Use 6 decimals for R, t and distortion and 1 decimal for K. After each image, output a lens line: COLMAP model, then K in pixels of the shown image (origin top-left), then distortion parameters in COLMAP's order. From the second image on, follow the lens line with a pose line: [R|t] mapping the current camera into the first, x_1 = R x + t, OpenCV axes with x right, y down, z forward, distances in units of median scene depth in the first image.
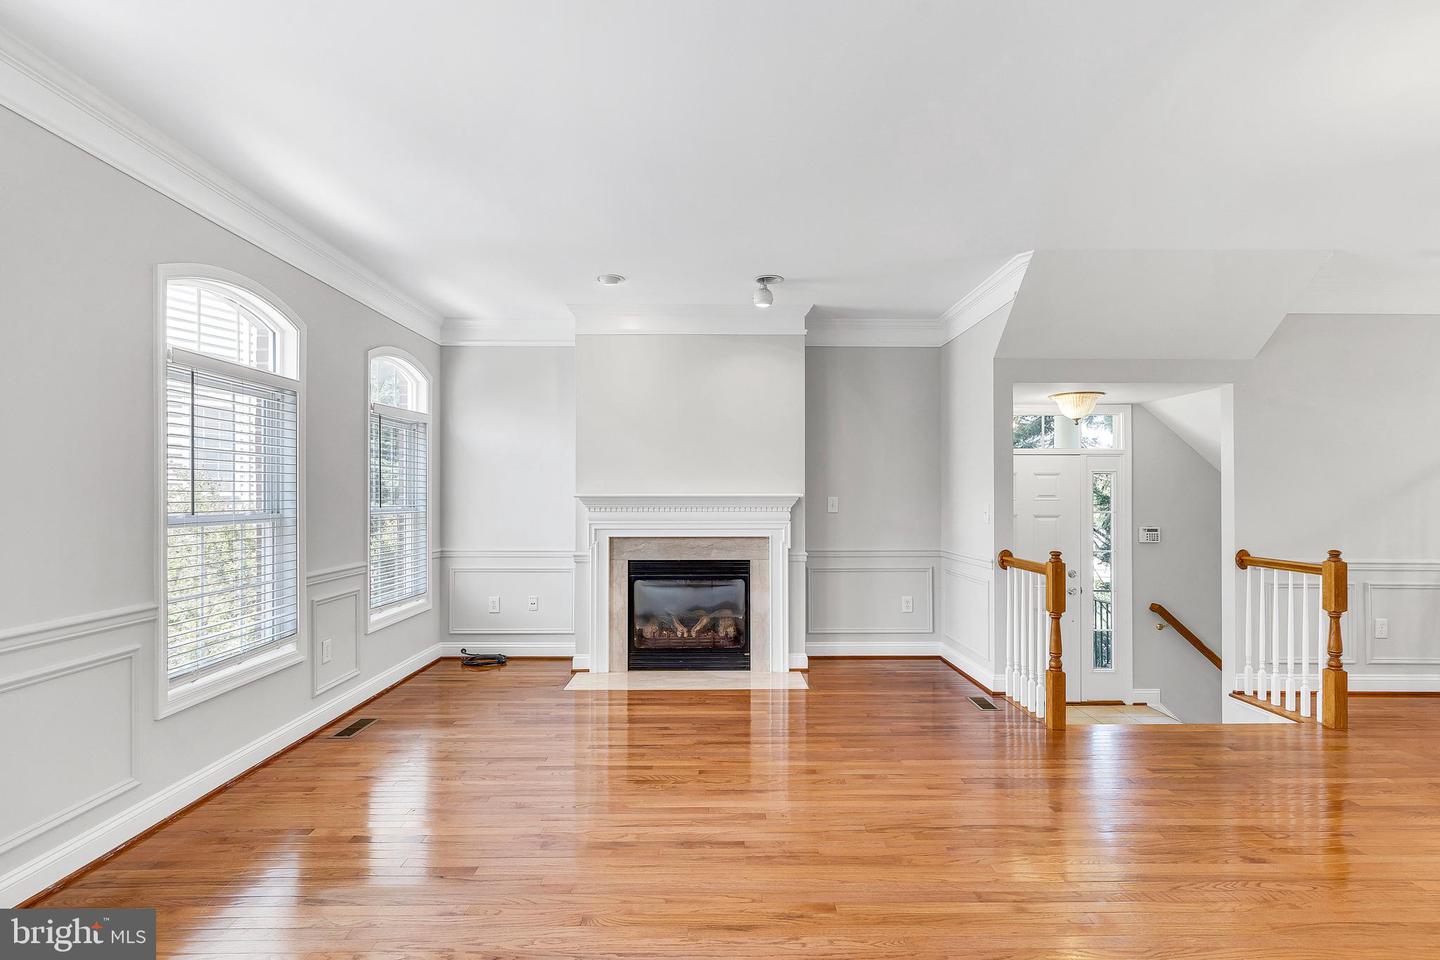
lens RADIAL K [[699.6, 0, 717.0], [0, 699.6, 495.4], [0, 0, 1]] dist [0.001973, -0.000229]
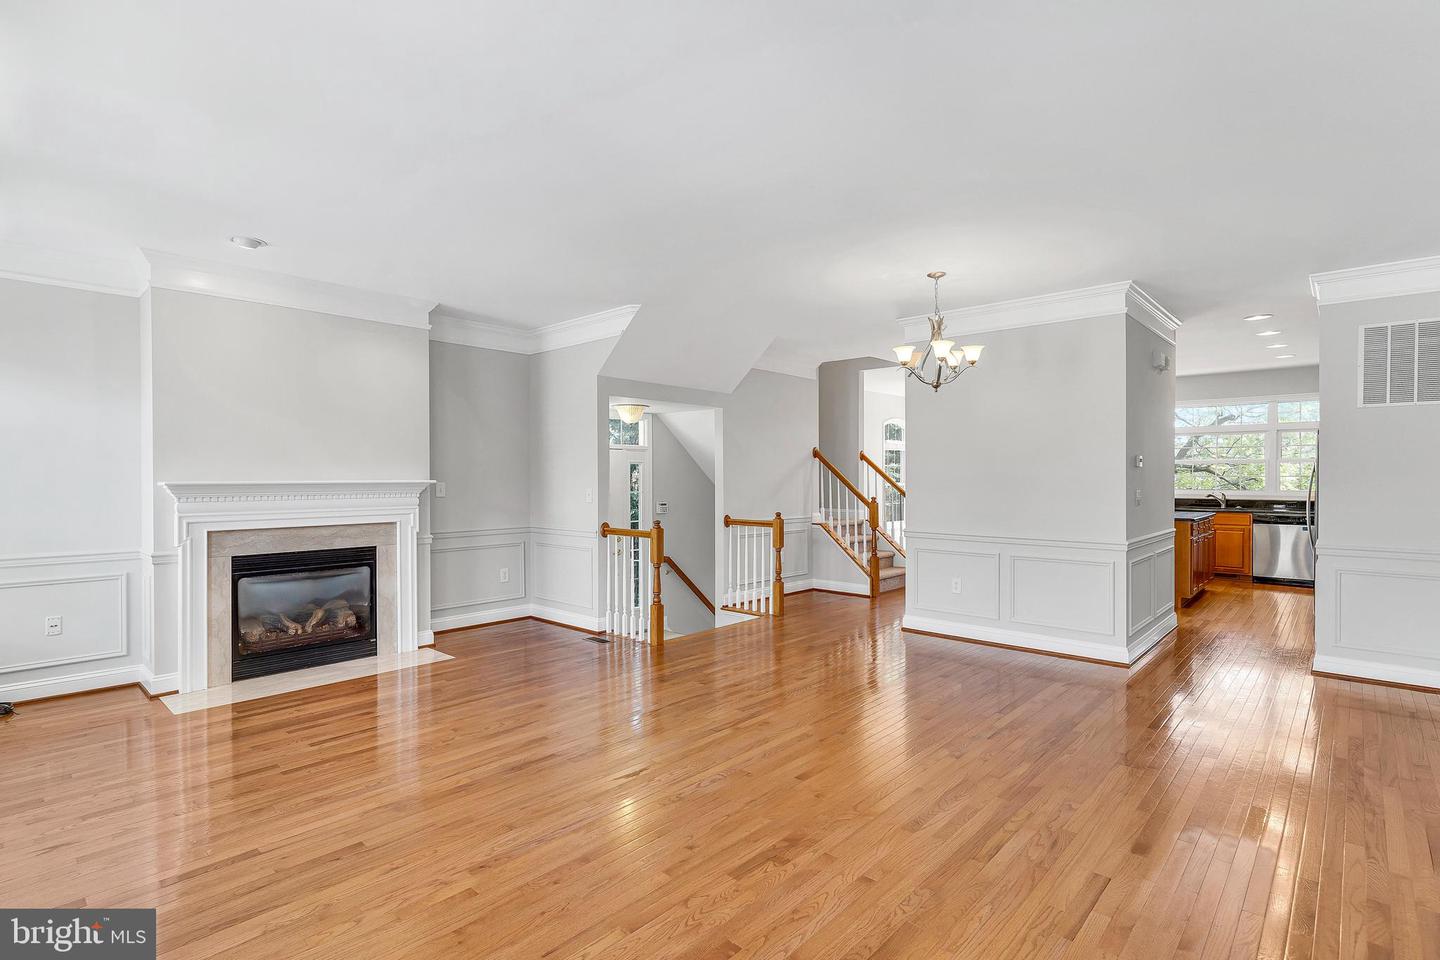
lens RADIAL K [[699.8, 0, 729.2], [0, 699.8, 484.9], [0, 0, 1]] dist [-0.000818, -0.000824]
pose [[0.676802, -0.009604, 0.736102, -0.349491], [0.000296, 0.999918, 0.012774, -0.008247], [-0.736165, -0.008427, 0.676750, -0.053007]]
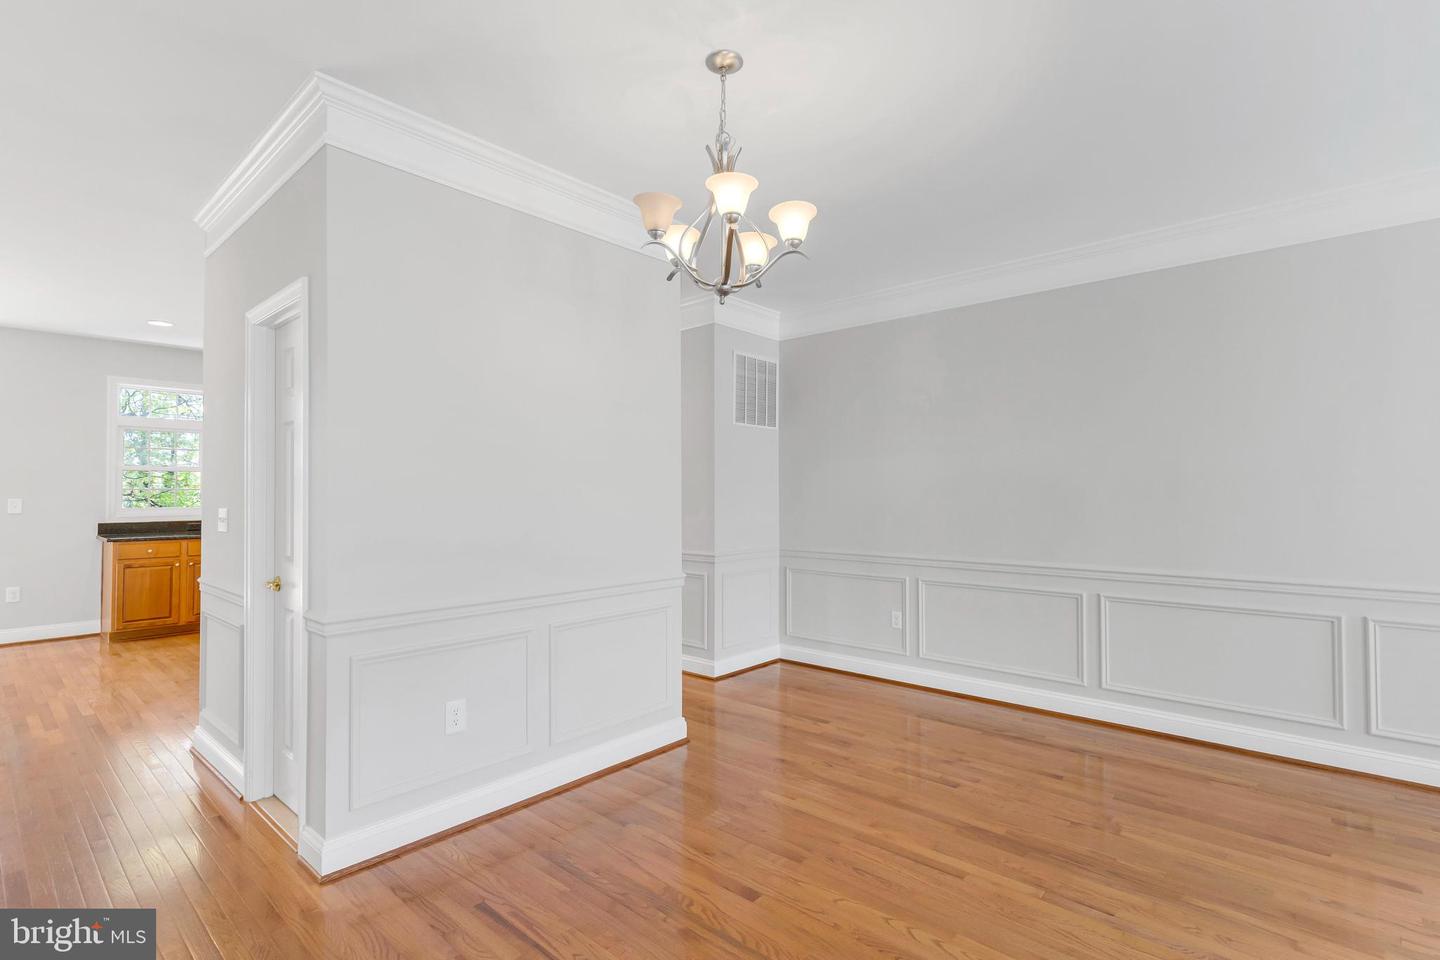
lens RADIAL K [[684.1, 0, 720.7], [0, 684.1, 481.2], [0, 0, 1]] dist [0.000749, -0.001208]
pose [[-0.738304, 0.011157, 0.674375, 0.227483], [0.001349, 0.999886, -0.015066, -0.001758], [-0.674466, -0.010214, -0.738235, 0.691053]]
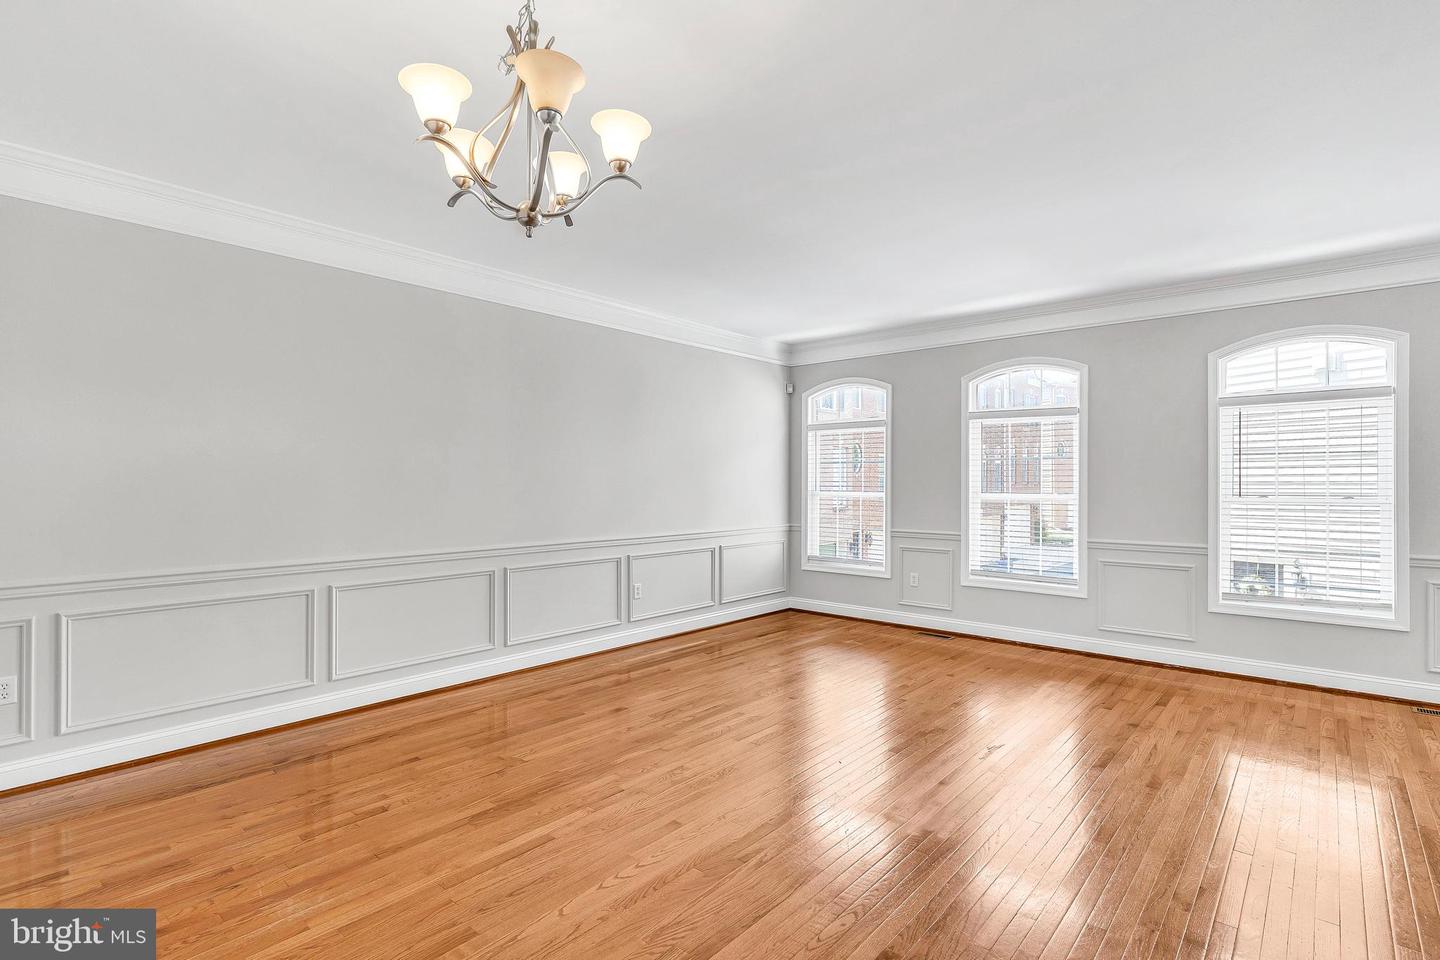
lens RADIAL K [[684.1, 0, 720.7], [0, 684.1, 481.2], [0, 0, 1]] dist [0.000749, -0.001208]
pose [[-0.668152, -0.004766, -0.744010, 0.697626], [0.000262, 0.999978, -0.006642, 0.003817], [0.744025, -0.004633, -0.668136, 0.660715]]
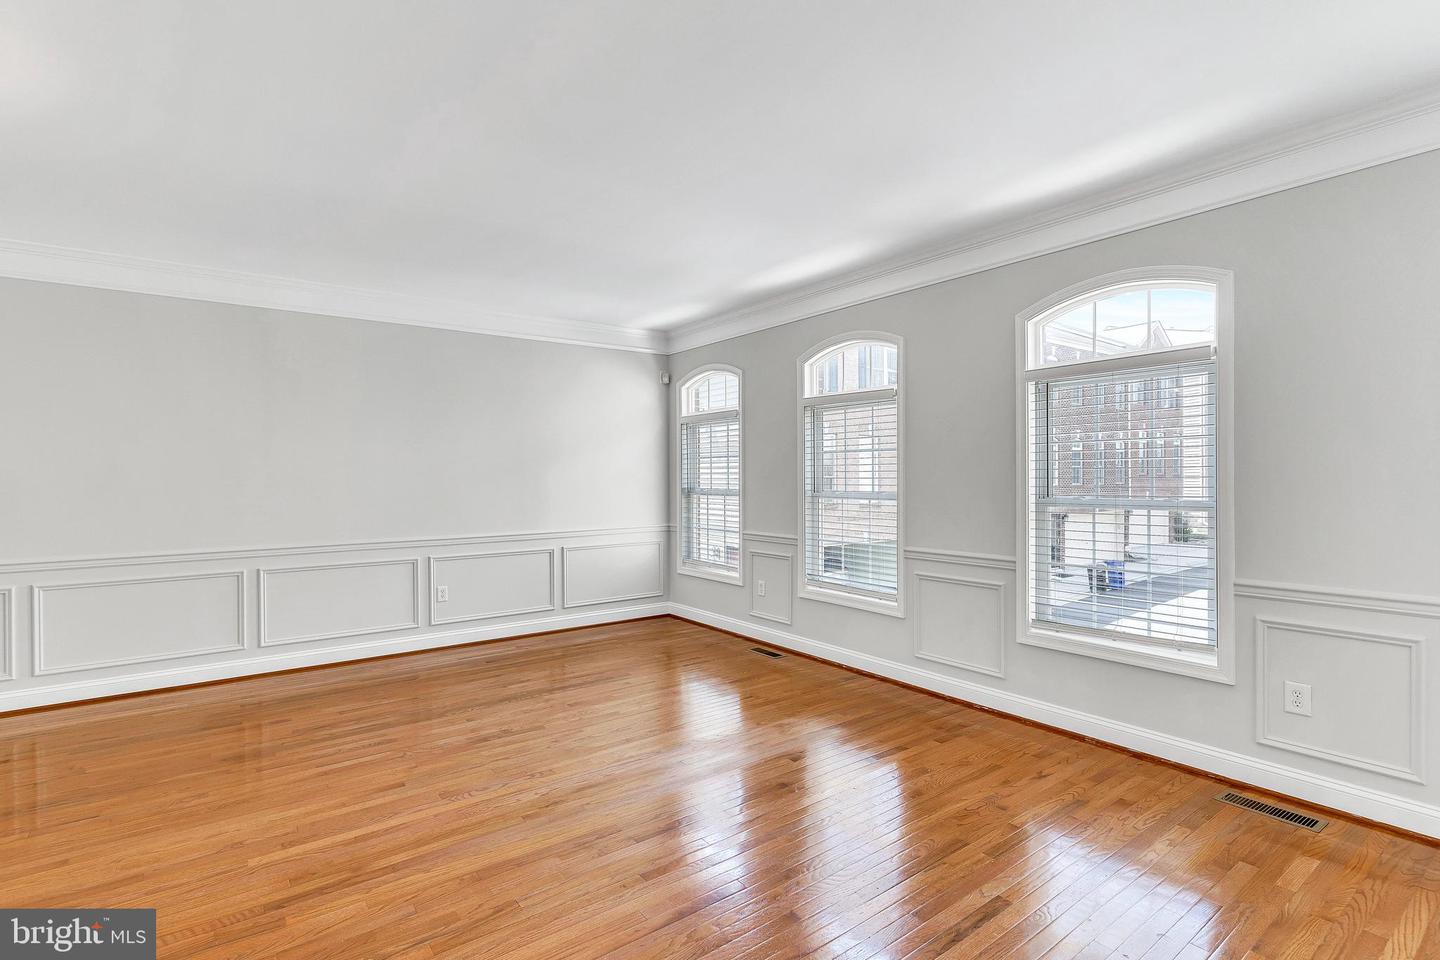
lens RADIAL K [[684.1, 0, 720.7], [0, 684.1, 481.2], [0, 0, 1]] dist [0.000749, -0.001208]
pose [[-0.805810, 0.008870, -0.592108, 0.257397], [0.005974, 0.999959, 0.006851, -0.006915], [0.592145, 0.001983, -0.805829, 0.936891]]
